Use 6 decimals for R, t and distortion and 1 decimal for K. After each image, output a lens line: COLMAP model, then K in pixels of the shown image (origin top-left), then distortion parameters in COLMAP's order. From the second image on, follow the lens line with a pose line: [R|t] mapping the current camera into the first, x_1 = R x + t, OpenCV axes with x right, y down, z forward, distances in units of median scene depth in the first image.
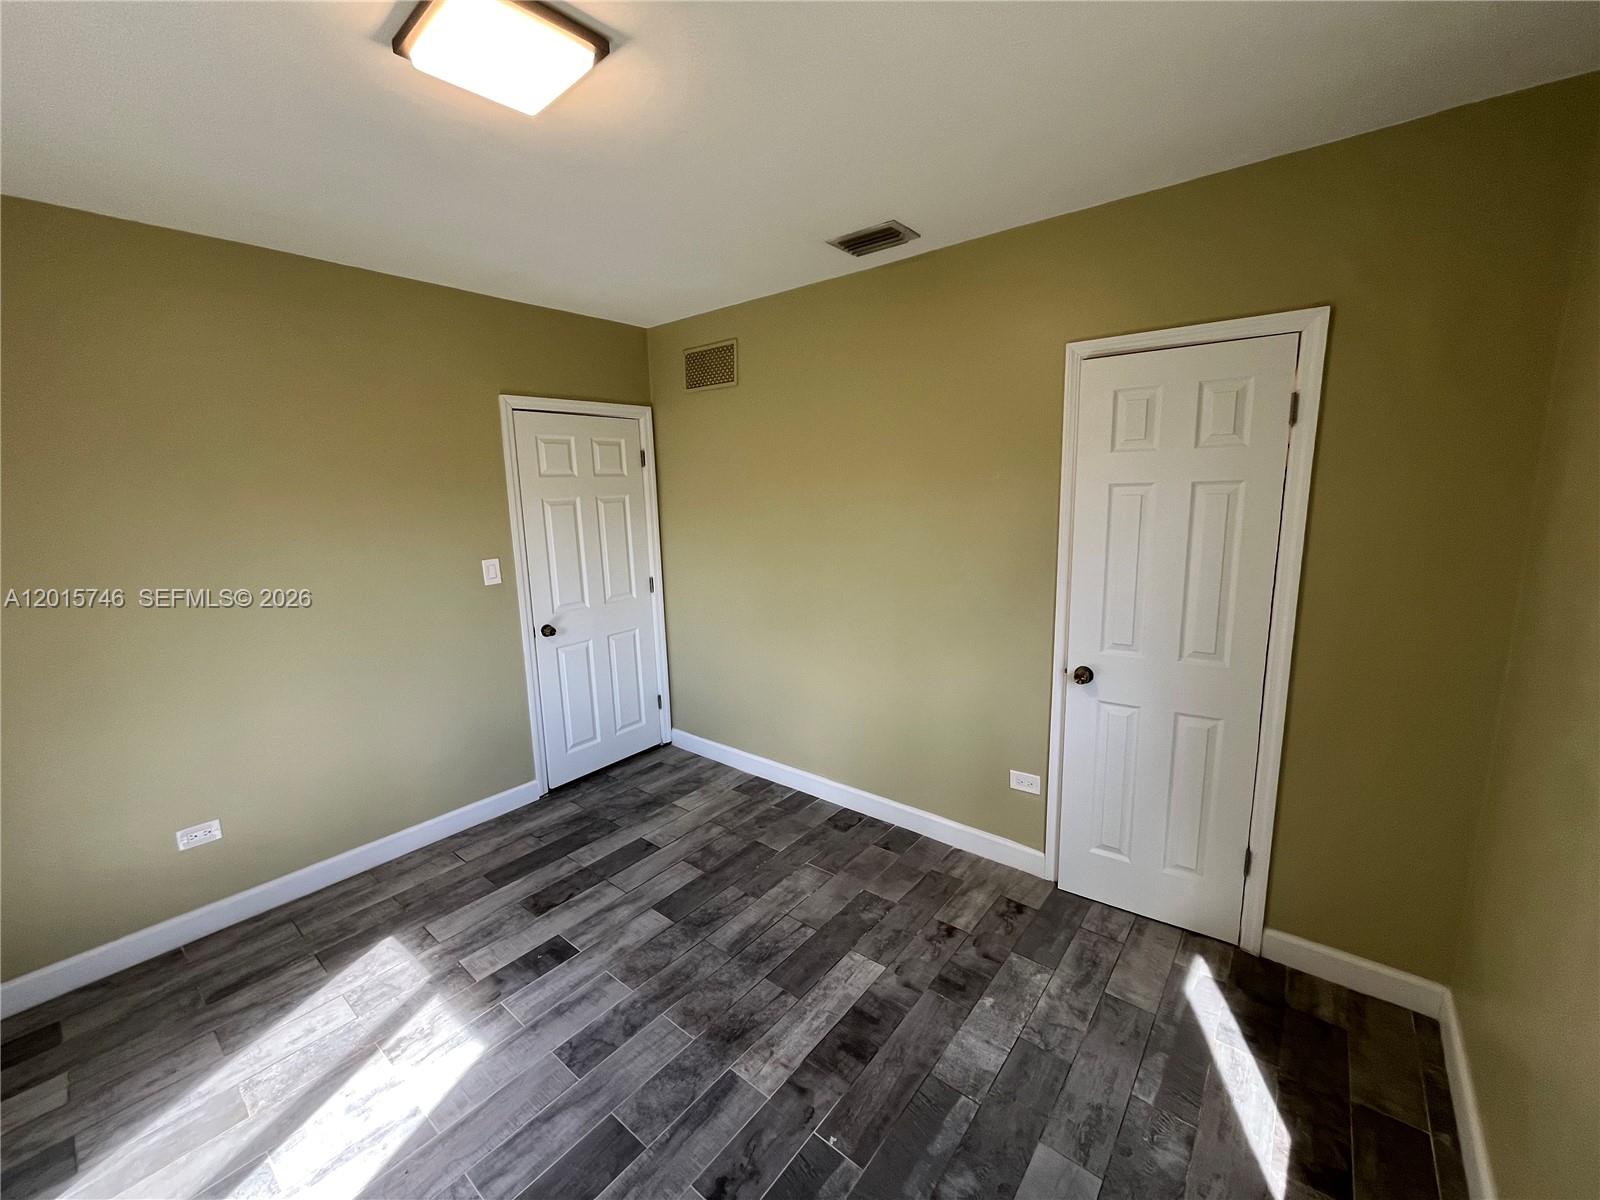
lens RADIAL K [[643.5, 0, 796.6], [0, 643.5, 599.2], [0, 0, 1]] dist [-0.003941, 0.000107]
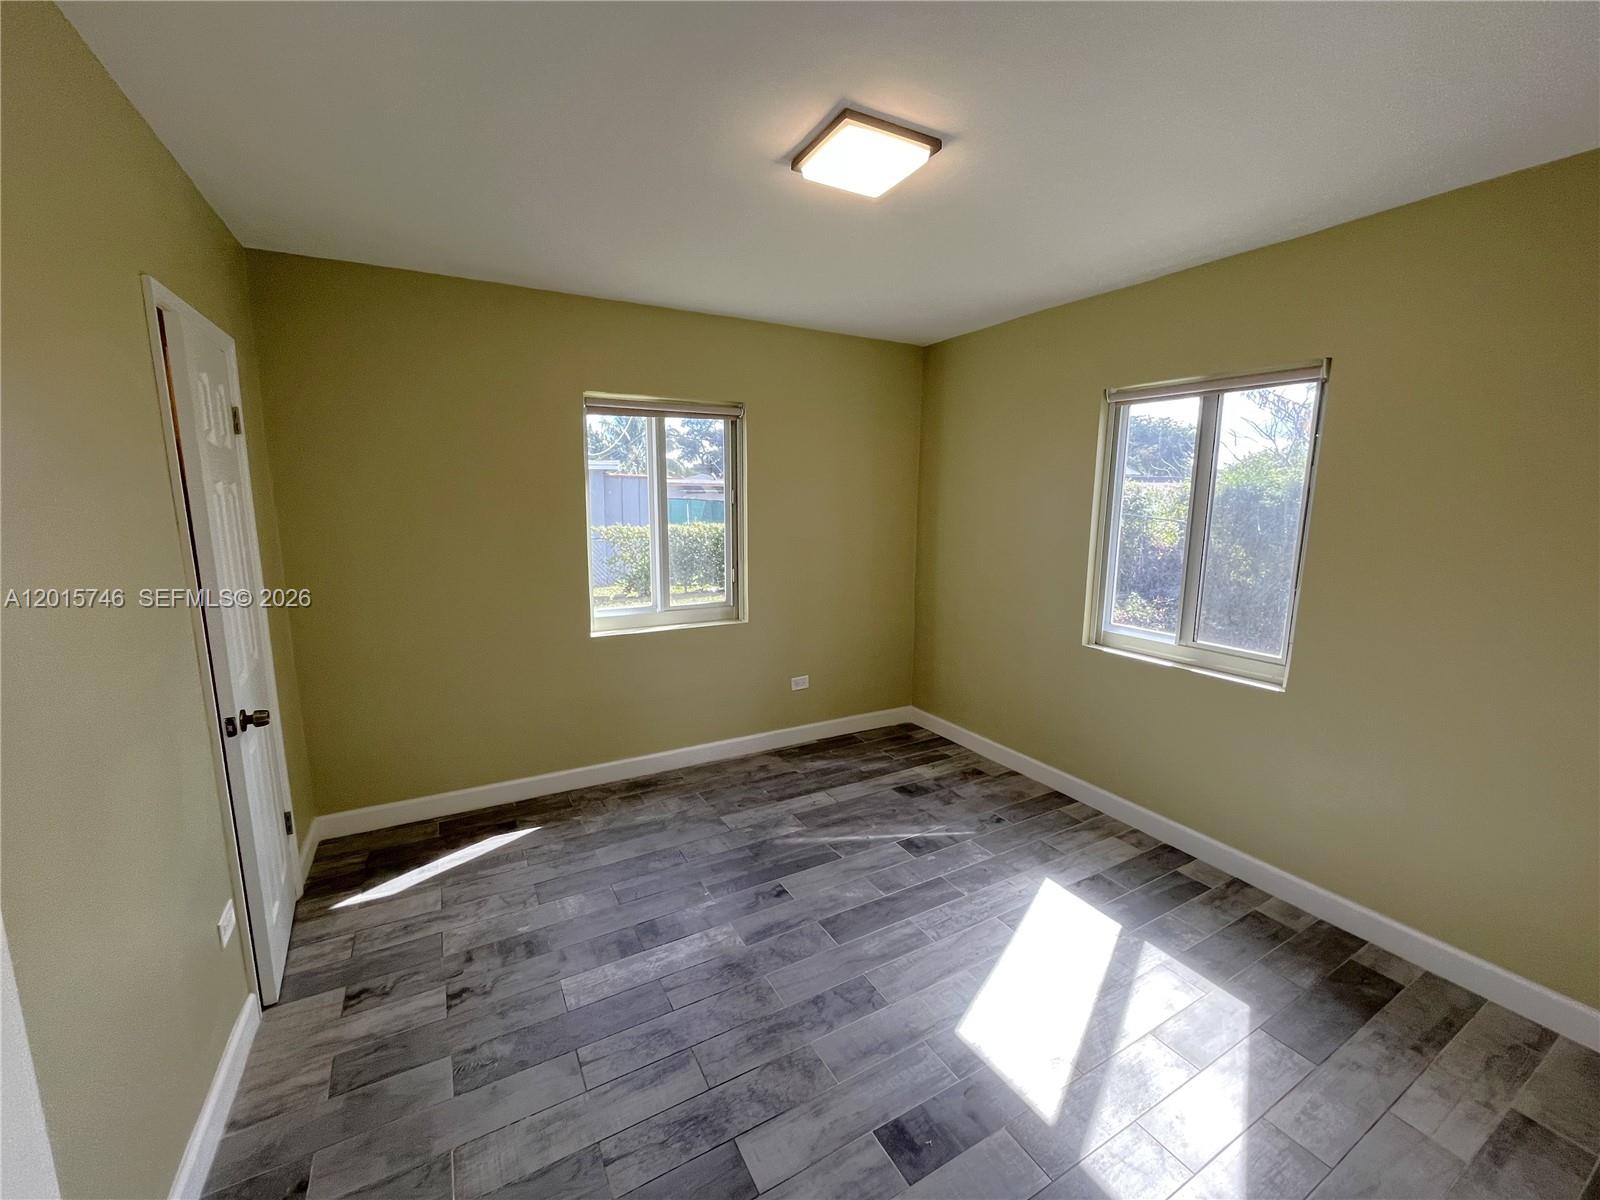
lens RADIAL K [[643.5, 0, 796.6], [0, 643.5, 599.2], [0, 0, 1]] dist [-0.003941, 0.000107]
pose [[-0.930330, -0.041282, 0.364392, -0.549338], [0.077770, 0.948835, 0.306047, -0.249395], [-0.358382, 0.313063, -0.879519, 1.638933]]
